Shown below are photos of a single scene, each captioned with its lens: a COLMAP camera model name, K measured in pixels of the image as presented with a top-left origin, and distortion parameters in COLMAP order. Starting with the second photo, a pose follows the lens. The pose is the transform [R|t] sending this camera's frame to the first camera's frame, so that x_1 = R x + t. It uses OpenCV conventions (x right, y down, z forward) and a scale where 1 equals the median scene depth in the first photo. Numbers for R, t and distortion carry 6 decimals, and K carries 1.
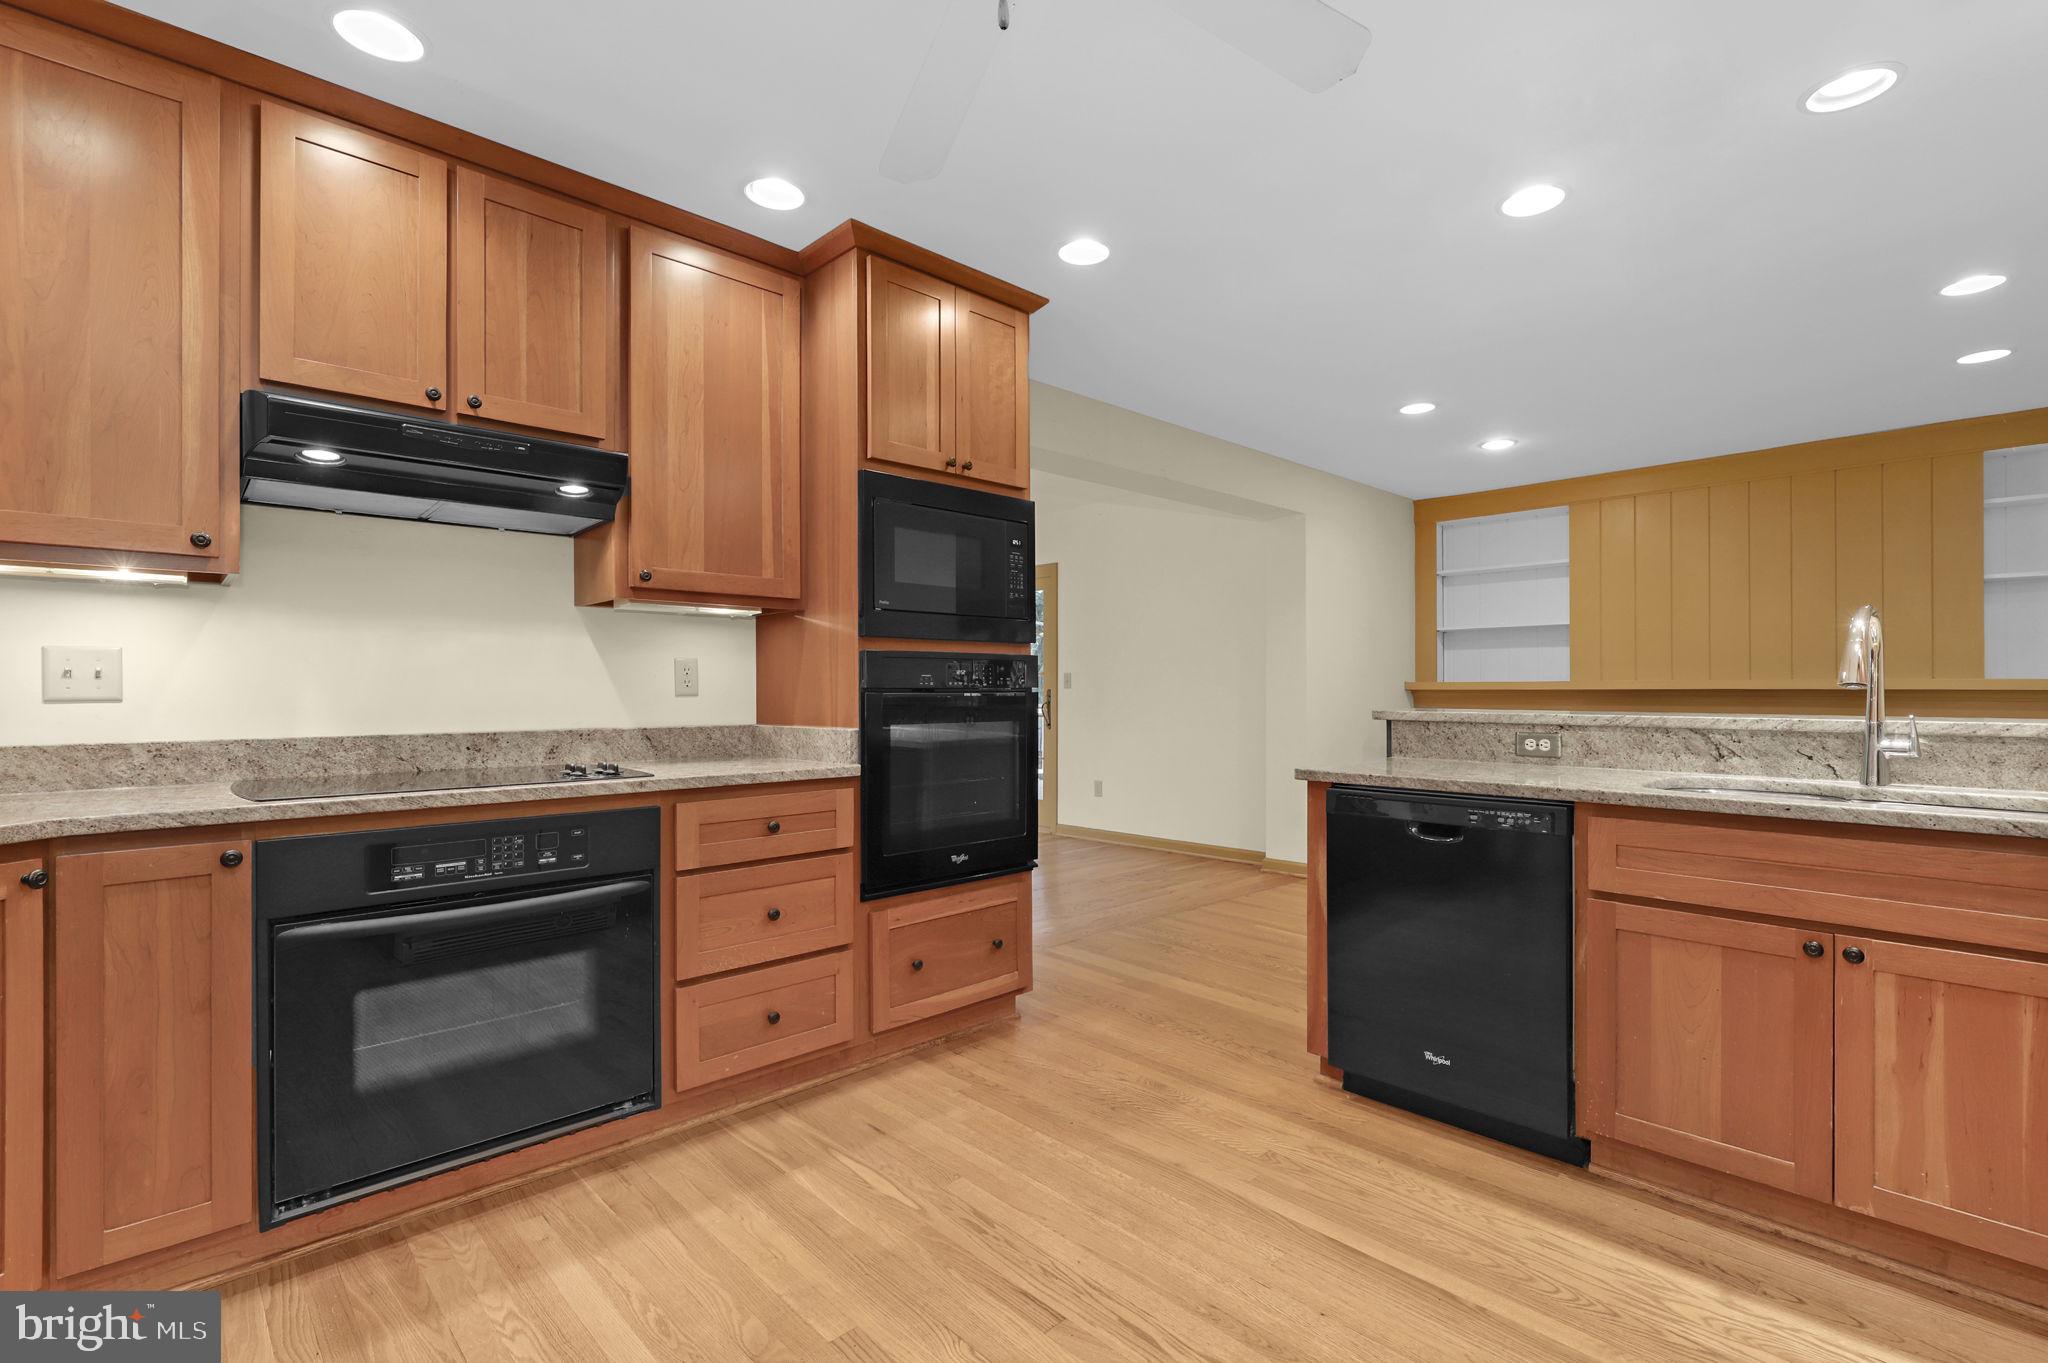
lens RADIAL K [[919.8, 0, 1030.2], [0, 919.8, 685.7], [0, 0, 1]] dist [-0.000190, -0.000460]
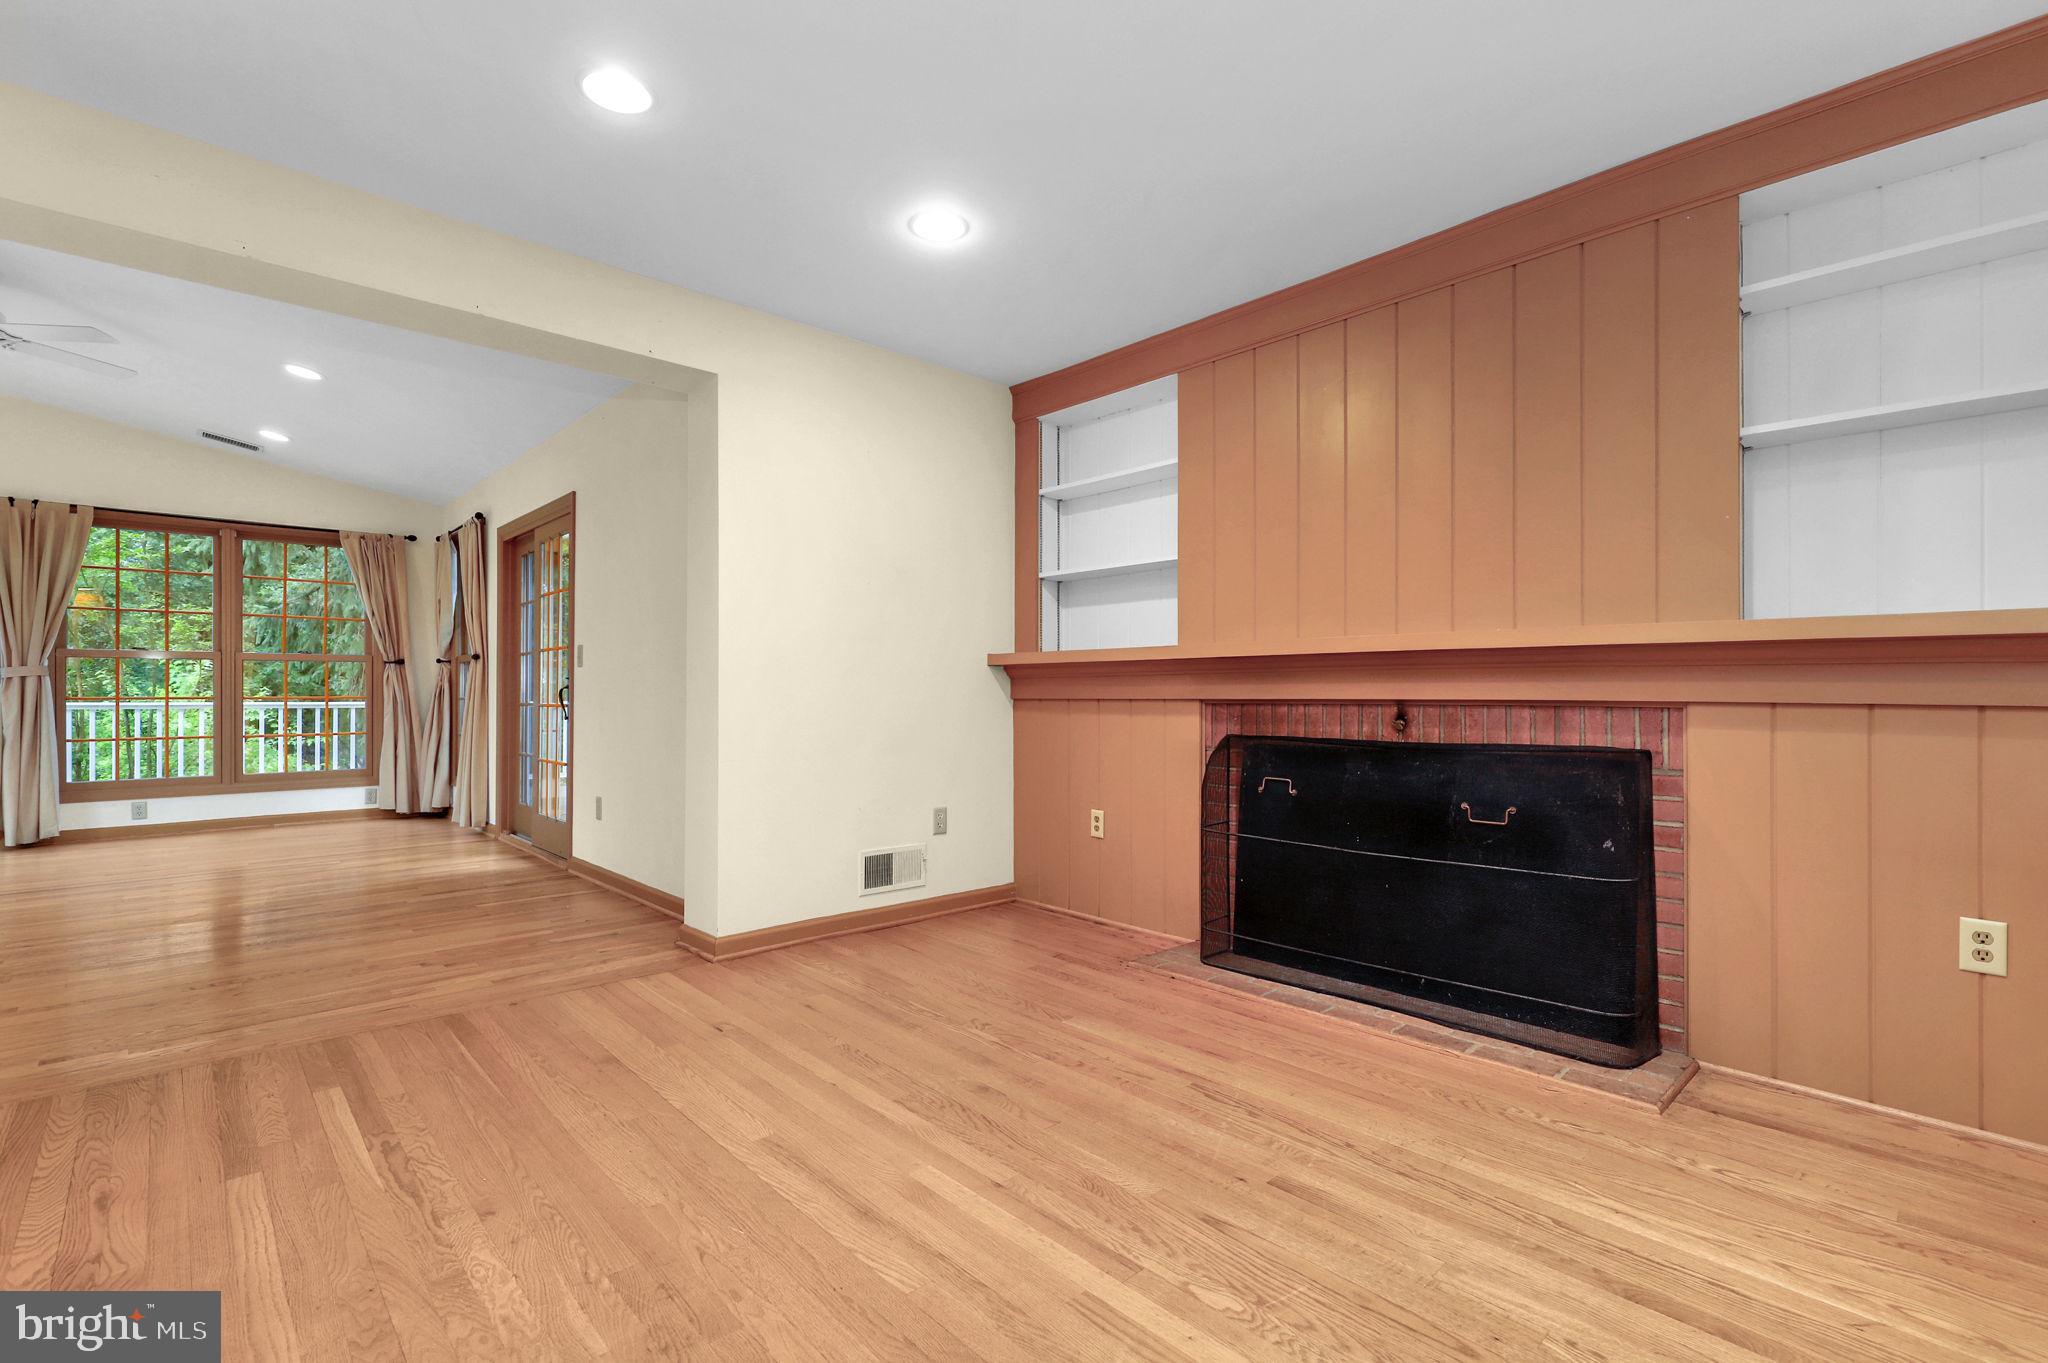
lens RADIAL K [[919.8, 0, 1033.1], [0, 919.8, 691.6], [0, 0, 1]] dist [-0.000190, -0.000460]
pose [[0.999910, 0.003010, -0.013072, 1.134398], [-0.002925, 0.999975, 0.006457, 0.047970], [0.013091, -0.006419, 0.999894, 0.830965]]
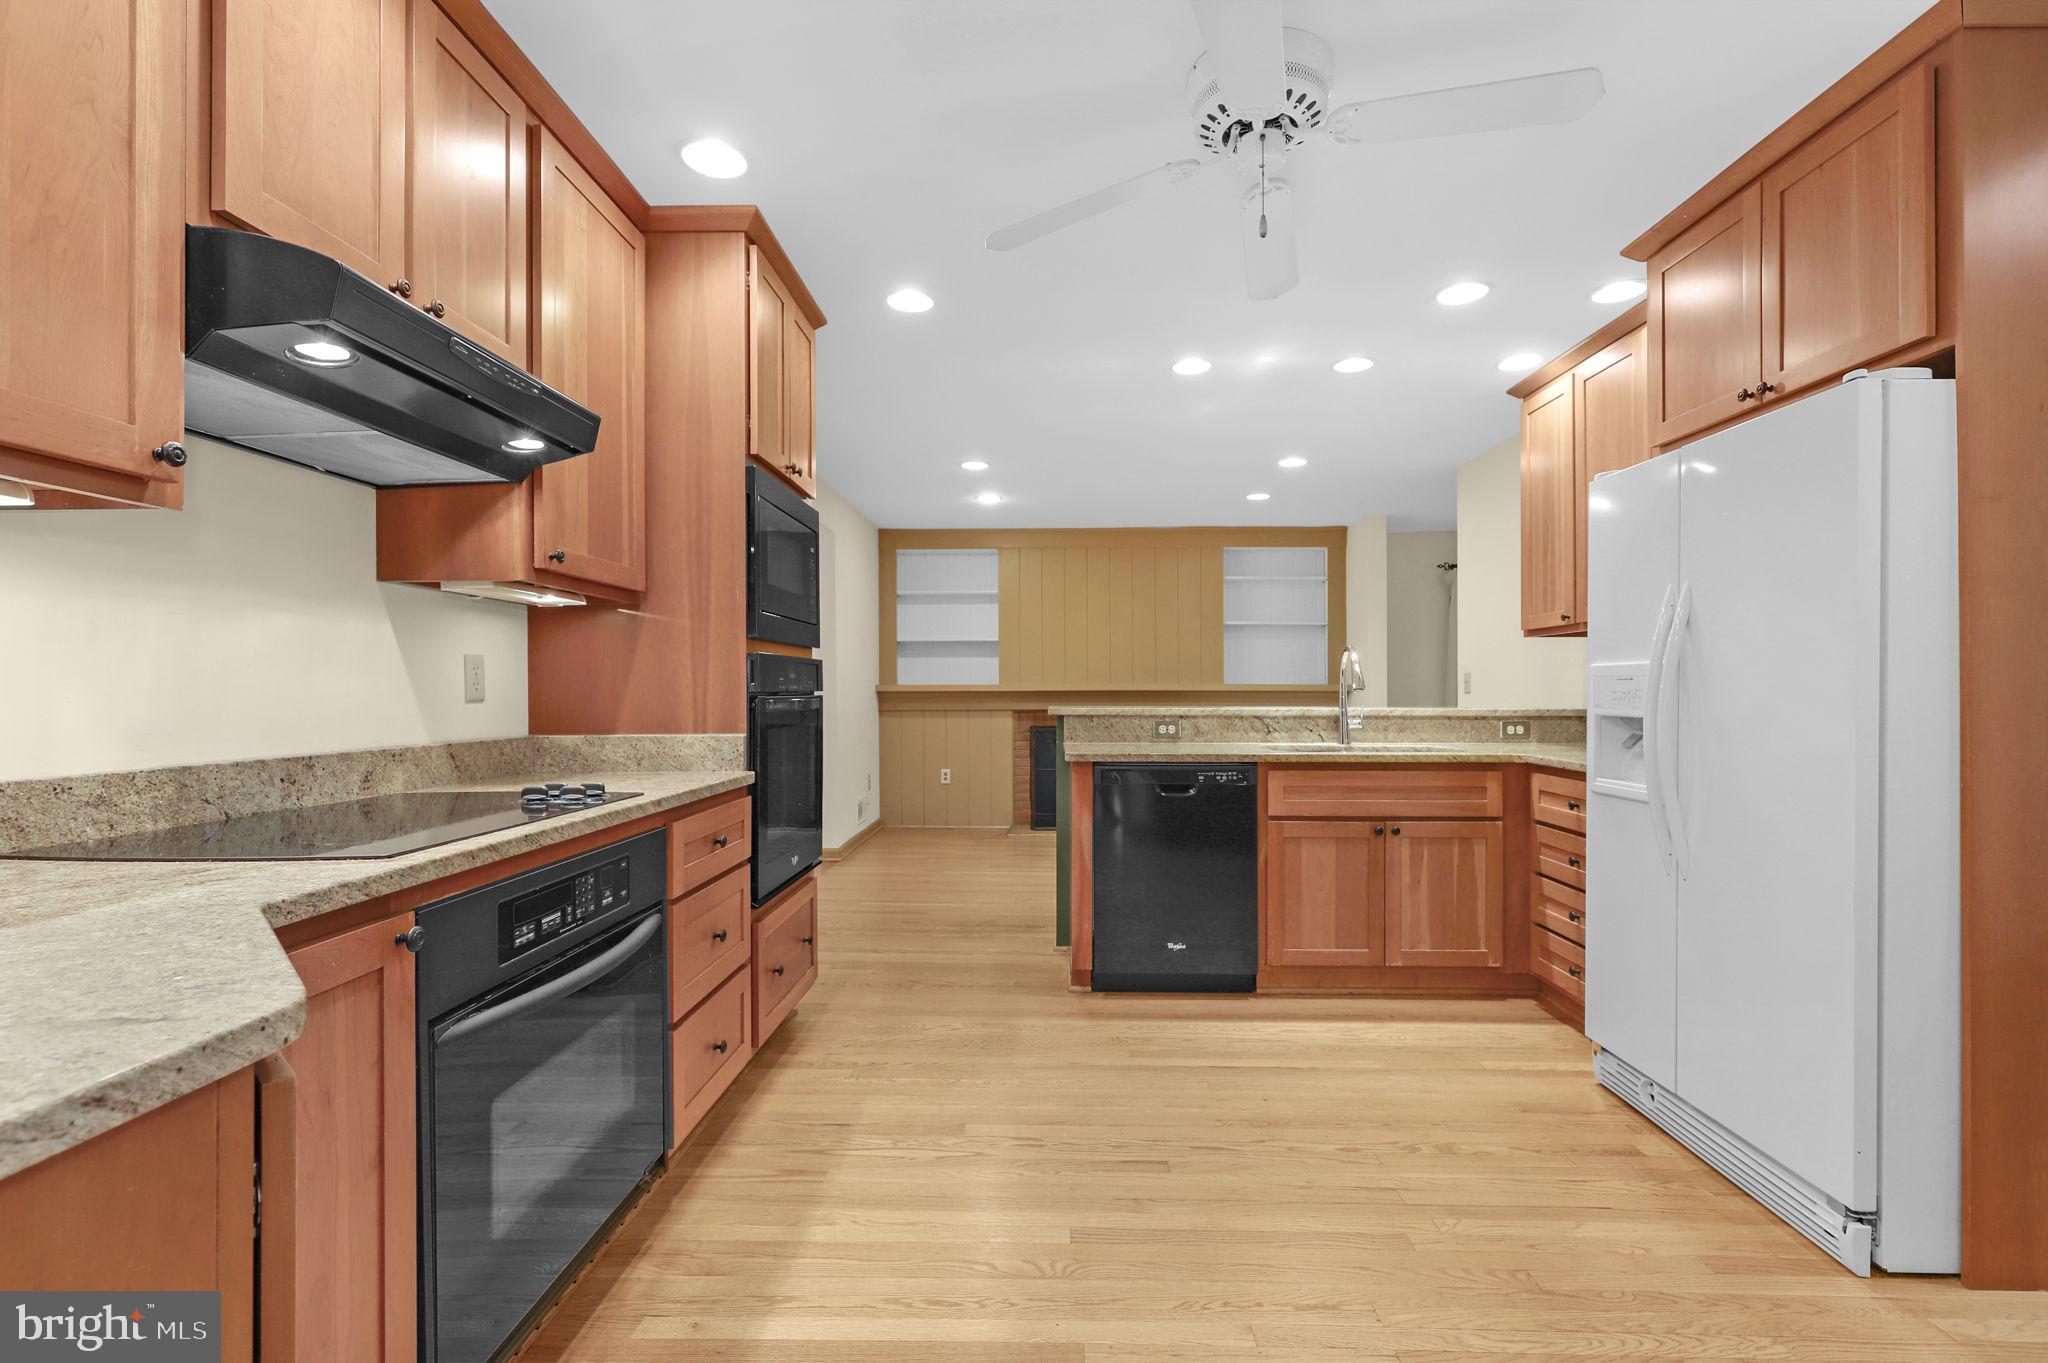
lens RADIAL K [[919.8, 0, 1007.0], [0, 919.8, 685.0], [0, 0, 1]] dist [-0.000190, -0.000460]
pose [[0.721492, 0.002993, 0.692416, -0.692228], [-0.001056, 0.999994, -0.003223, -0.001786], [-0.692422, 0.001595, 0.721491, 0.124863]]
